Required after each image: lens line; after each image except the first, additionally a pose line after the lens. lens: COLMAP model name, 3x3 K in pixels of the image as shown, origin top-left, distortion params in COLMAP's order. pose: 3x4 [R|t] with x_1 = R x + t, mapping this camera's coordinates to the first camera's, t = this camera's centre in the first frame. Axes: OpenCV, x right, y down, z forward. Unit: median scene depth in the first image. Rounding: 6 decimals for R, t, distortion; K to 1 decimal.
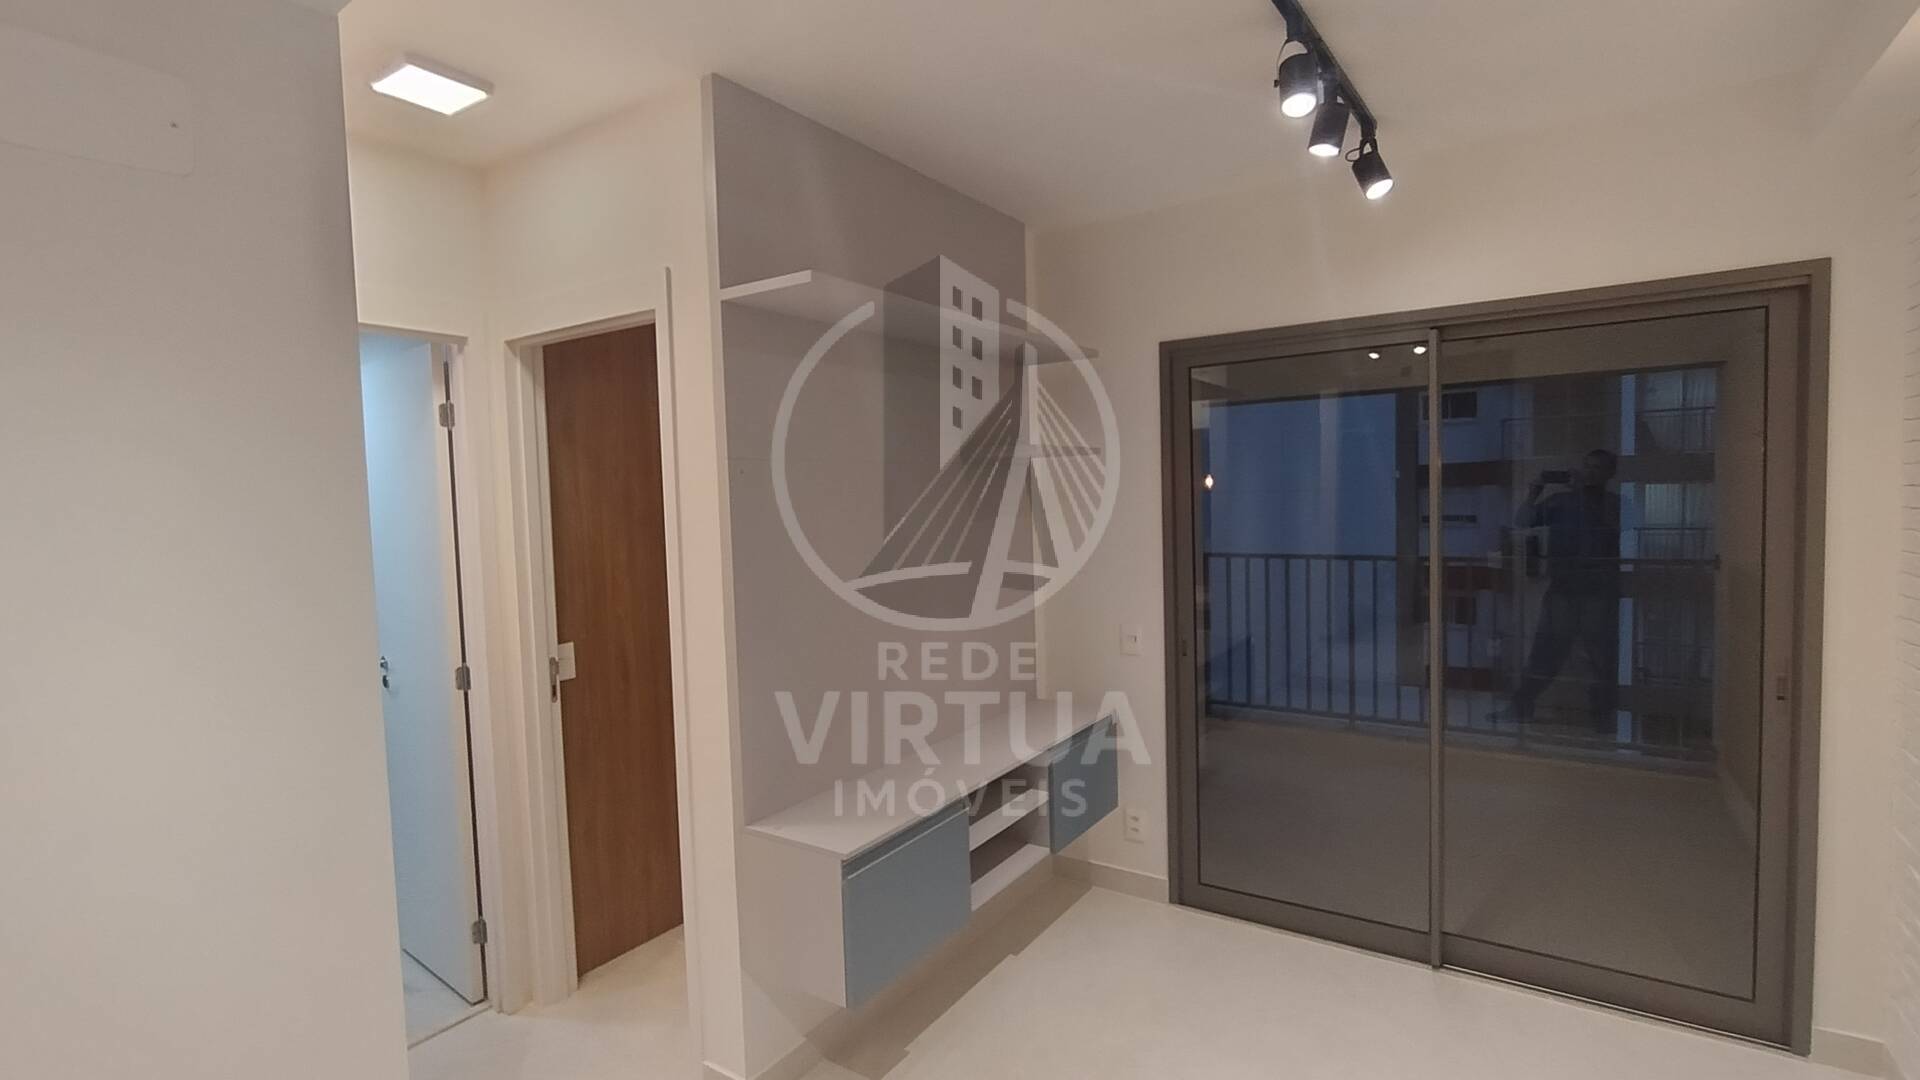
lens RADIAL K [[873.1, 0, 950.6], [0, 873.1, 542.2], [0, 0, 1]] dist [-0.011306, 0.003312]
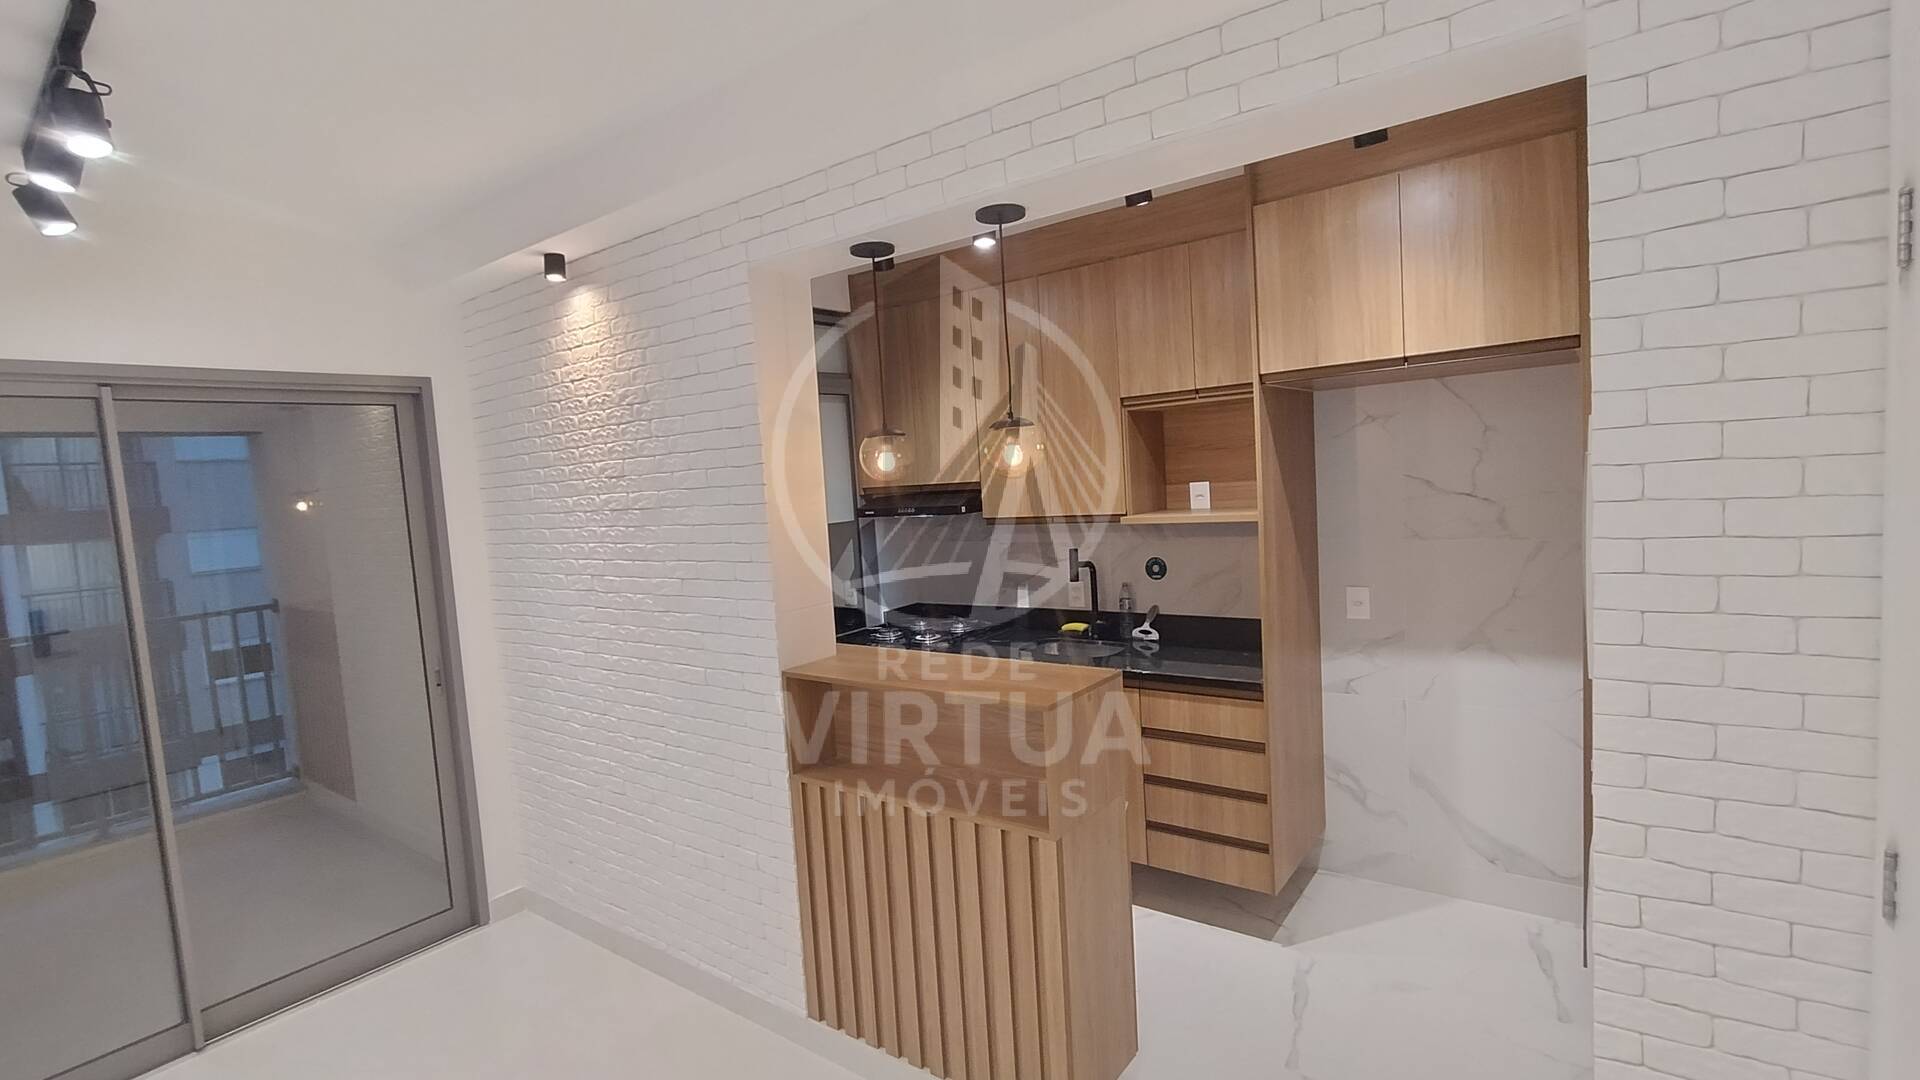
lens RADIAL K [[873.1, 0, 956.2], [0, 873.1, 541.6], [0, 0, 1]] dist [-0.011306, 0.003312]
pose [[0.043661, -0.050744, 0.997757, -0.330155], [0.115459, 0.992274, 0.045412, -0.014184], [-0.992352, 0.113217, 0.049183, 0.060663]]
